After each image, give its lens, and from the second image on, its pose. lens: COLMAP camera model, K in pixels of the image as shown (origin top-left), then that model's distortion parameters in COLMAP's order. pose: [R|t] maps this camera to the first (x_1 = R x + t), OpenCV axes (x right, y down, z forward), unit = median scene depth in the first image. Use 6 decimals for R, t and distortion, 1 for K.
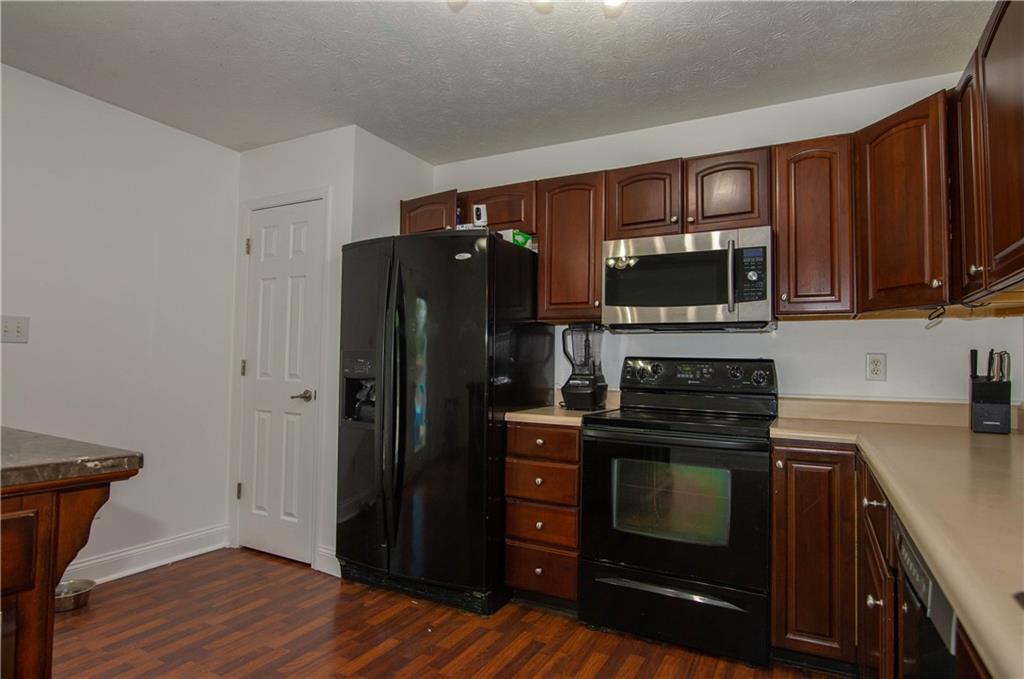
lens RADIAL K [[573.4, 0, 512.0], [0, 573.4, 339.5], [0, 0, 1]] dist [0.000688, -0.000064]
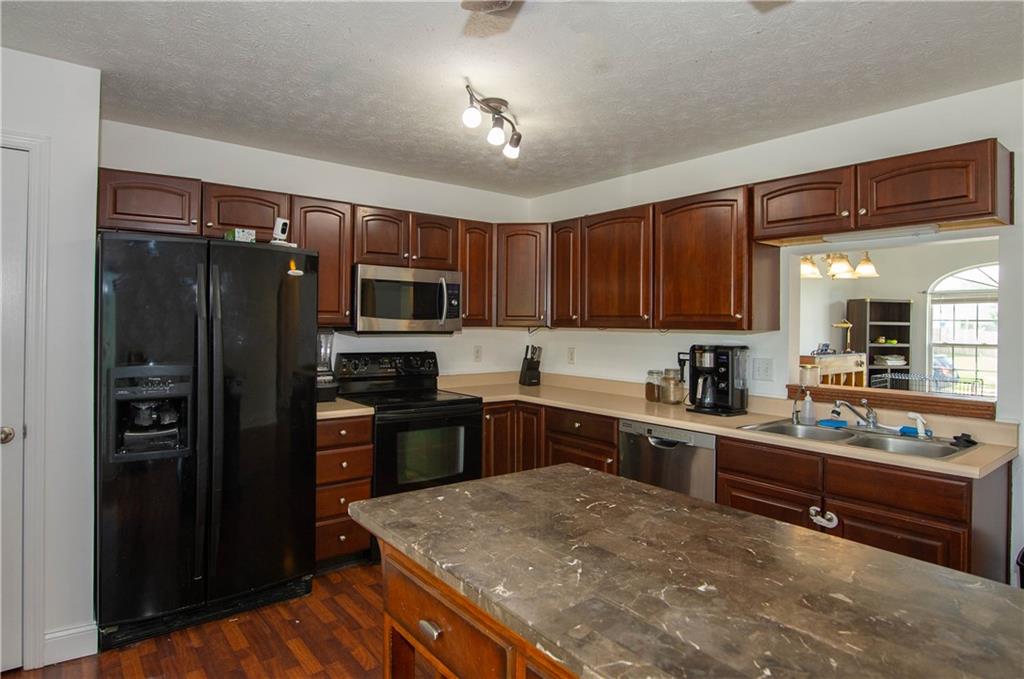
lens RADIAL K [[575.7, 0, 511.3], [0, 575.7, 322.1], [0, 0, 1]] dist [-0.001676, 0.000726]
pose [[0.392652, -0.008275, 0.919650, -0.943274], [-0.040793, 0.998819, 0.026405, -0.100967], [-0.918782, -0.047883, 0.391851, 0.218970]]
